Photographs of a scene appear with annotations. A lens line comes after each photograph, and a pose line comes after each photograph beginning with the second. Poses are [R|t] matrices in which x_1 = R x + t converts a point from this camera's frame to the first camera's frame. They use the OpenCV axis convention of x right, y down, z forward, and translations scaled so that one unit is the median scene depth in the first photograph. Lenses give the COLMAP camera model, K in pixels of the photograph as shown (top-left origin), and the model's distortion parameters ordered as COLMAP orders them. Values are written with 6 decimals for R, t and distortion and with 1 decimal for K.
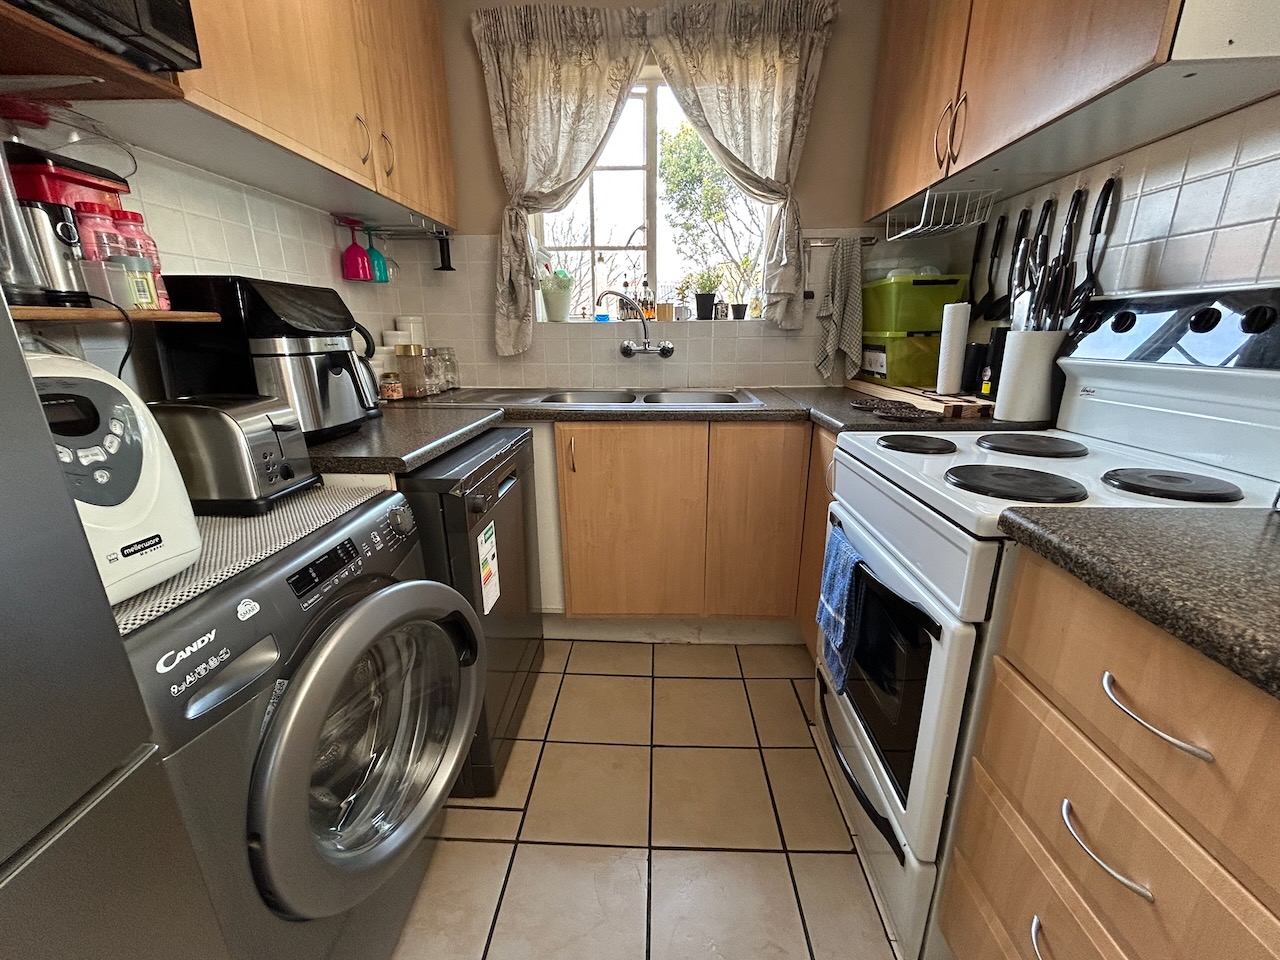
lens RADIAL K [[513.8, 0, 637.8], [0, 513.8, 482.7], [0, 0, 1]] dist [-0.004830, 0.001337]
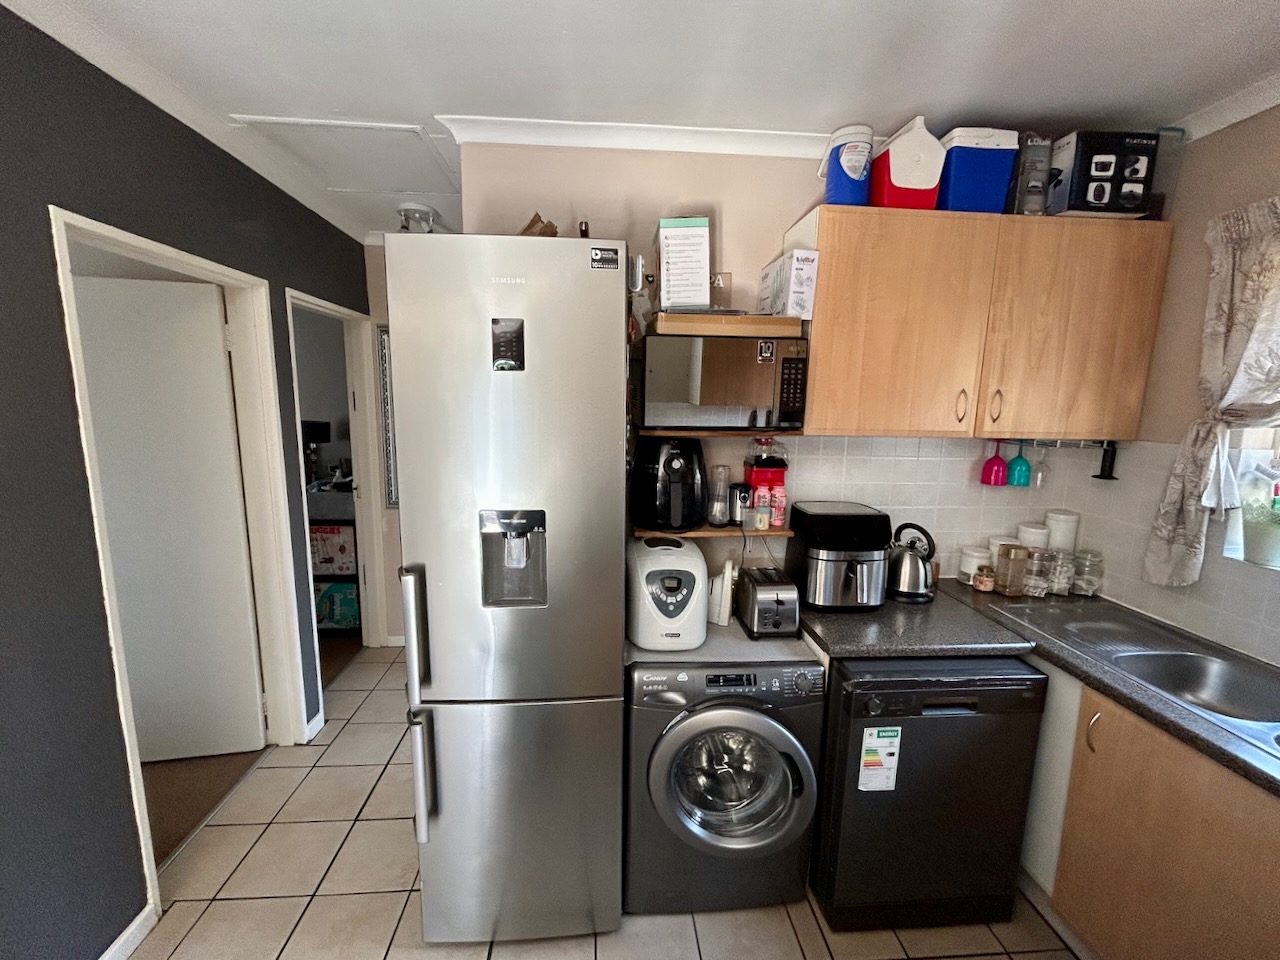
lens RADIAL K [[513.8, 0, 636.7], [0, 513.8, 482.2], [0, 0, 1]] dist [-0.004830, 0.001337]
pose [[0.124513, 0.156177, -0.979849, 0.780333], [-0.304200, 0.945987, 0.112124, -0.447591], [0.944436, 0.284109, 0.165297, 0.067948]]
